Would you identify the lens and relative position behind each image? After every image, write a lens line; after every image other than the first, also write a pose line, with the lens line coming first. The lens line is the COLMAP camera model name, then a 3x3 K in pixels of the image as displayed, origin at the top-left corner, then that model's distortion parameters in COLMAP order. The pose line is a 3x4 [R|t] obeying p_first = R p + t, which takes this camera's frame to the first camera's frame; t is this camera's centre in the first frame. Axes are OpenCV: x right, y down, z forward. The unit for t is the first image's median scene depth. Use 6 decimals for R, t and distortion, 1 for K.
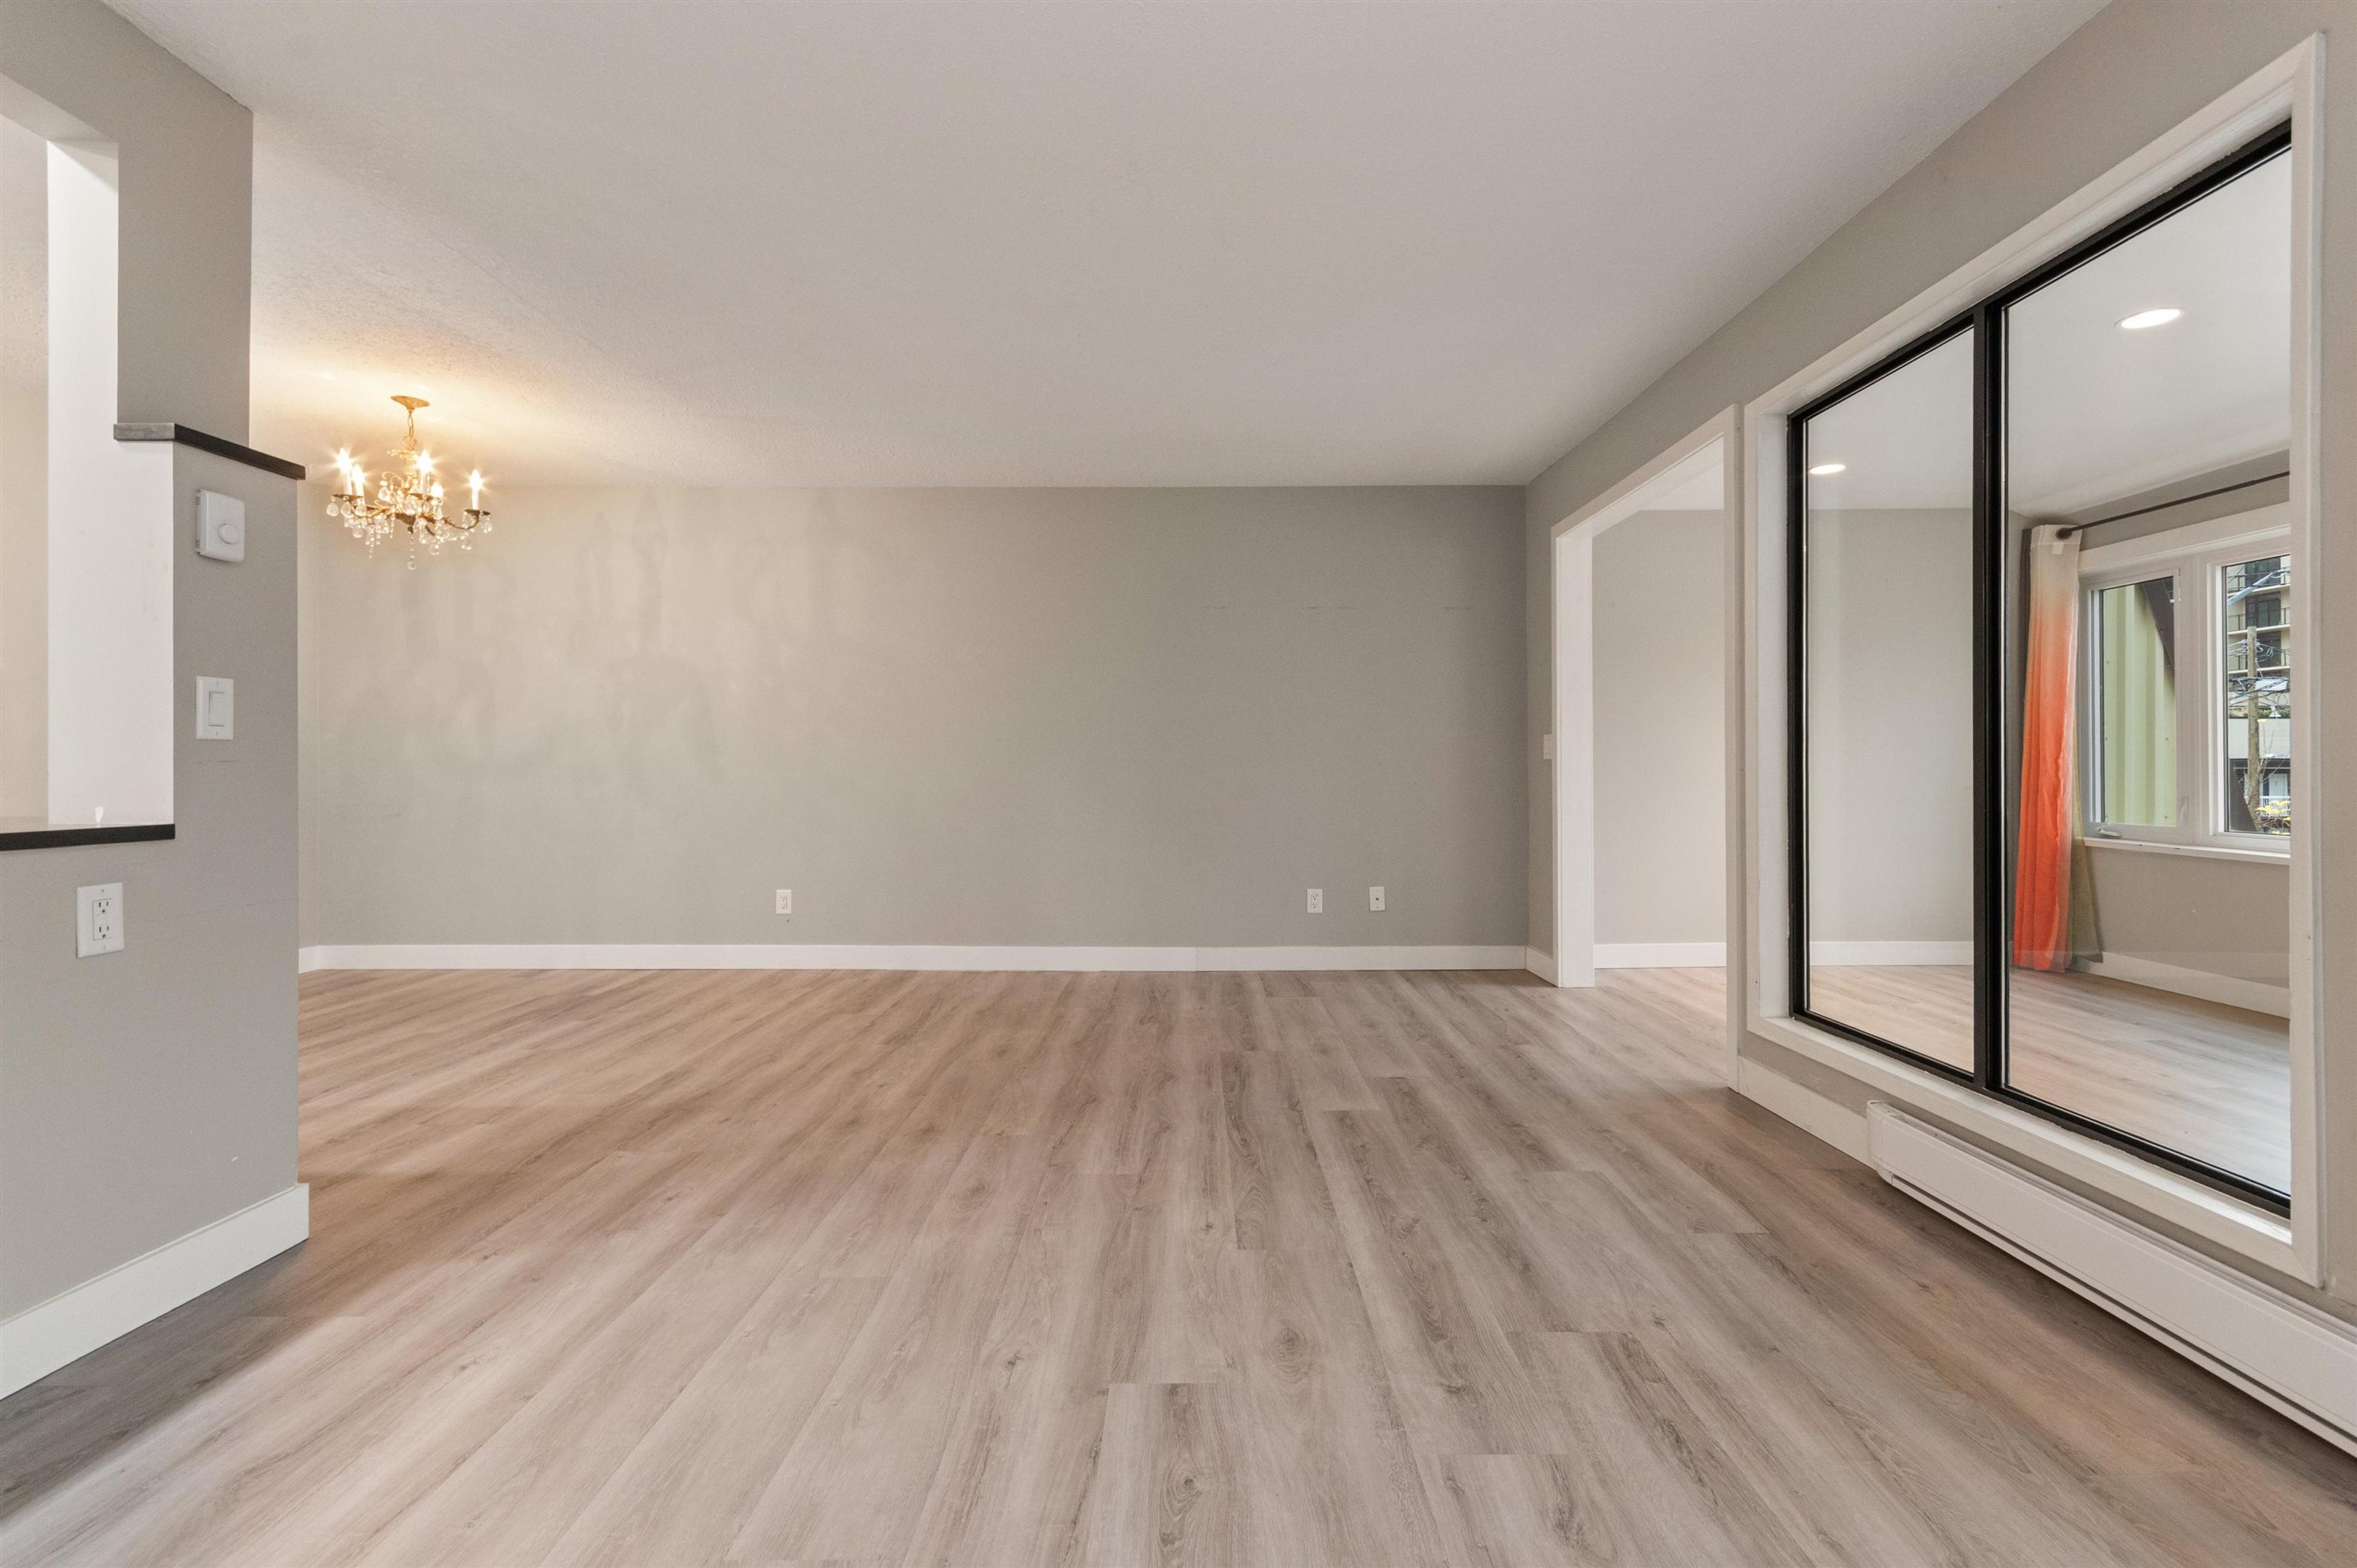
lens RADIAL K [[1042.8, 0, 1192.4], [0, 1042.8, 769.2], [0, 0, 1]] dist [0.005152, 0.000569]
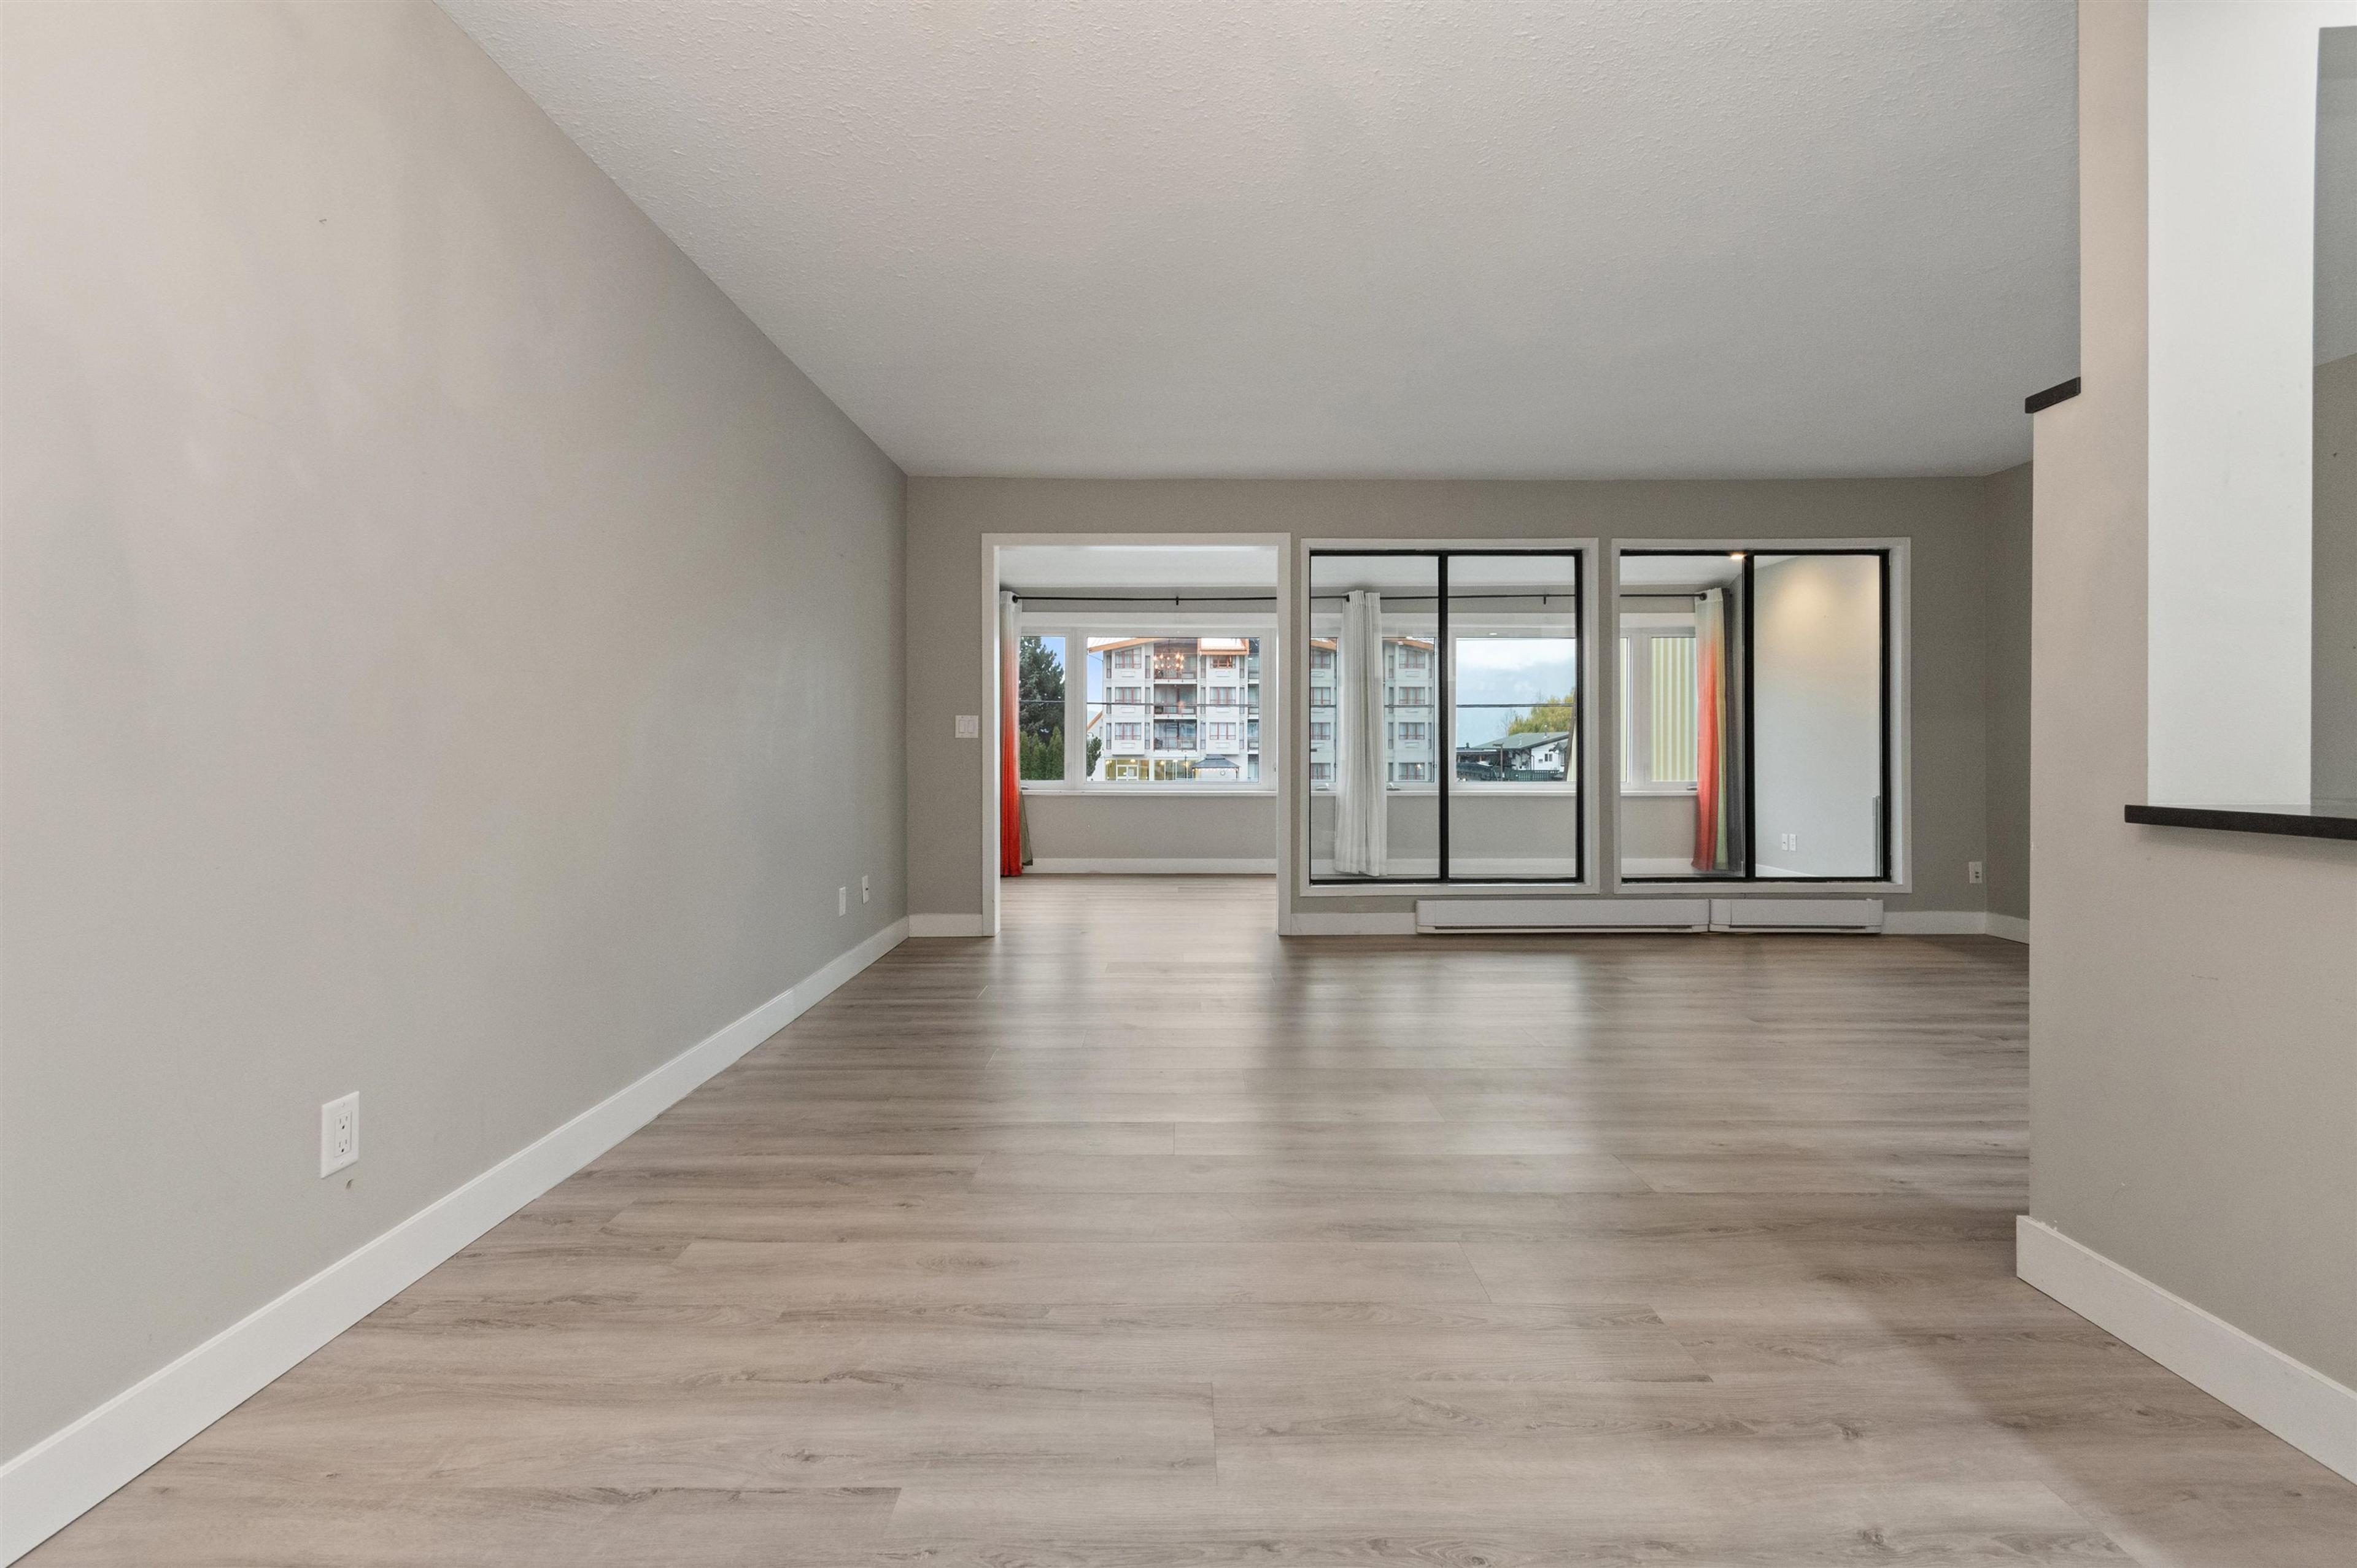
lens RADIAL K [[1042.5, 0, 1183.9], [0, 1042.5, 742.9], [0, 0, 1]] dist [0.000714, 0.000018]
pose [[-0.001936, 0.005738, 0.999982, -1.320907], [-0.000447, 0.999983, -0.005739, 0.004268], [-0.999998, -0.000459, -0.001934, 1.306690]]
